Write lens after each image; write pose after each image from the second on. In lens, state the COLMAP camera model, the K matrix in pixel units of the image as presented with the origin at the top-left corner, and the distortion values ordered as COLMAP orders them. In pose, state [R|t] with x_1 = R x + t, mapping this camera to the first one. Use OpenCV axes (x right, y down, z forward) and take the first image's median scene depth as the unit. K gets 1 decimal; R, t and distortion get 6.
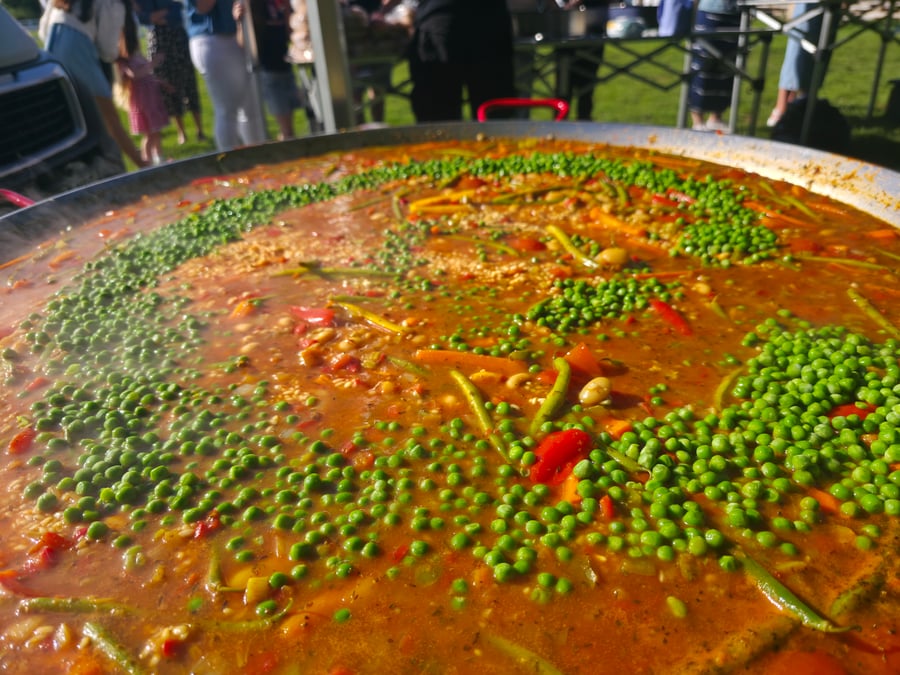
lens RADIAL K [[631.4, 0, 451.0], [0, 631.4, 340.9], [0, 0, 1]] dist [0.040177, -0.067488]
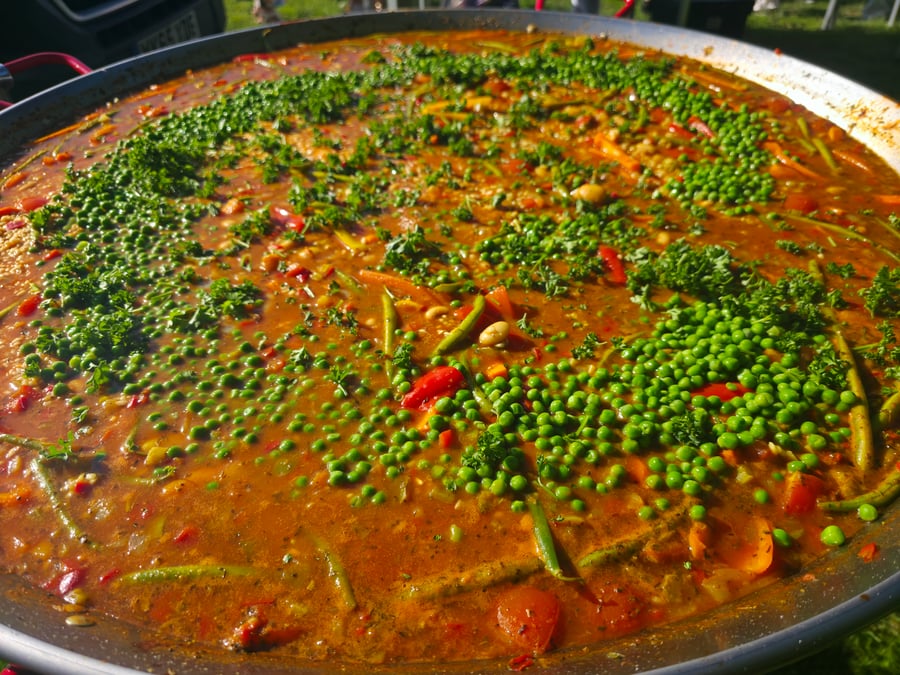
lens RADIAL K [[631.4, 0, 451.0], [0, 631.4, 340.9], [0, 0, 1]] dist [0.040177, -0.067488]
pose [[0.978405, 0.152753, -0.139251, 0.279235], [-0.120053, 0.968369, 0.218745, -0.126990], [0.168260, -0.197304, 0.965795, -0.074341]]
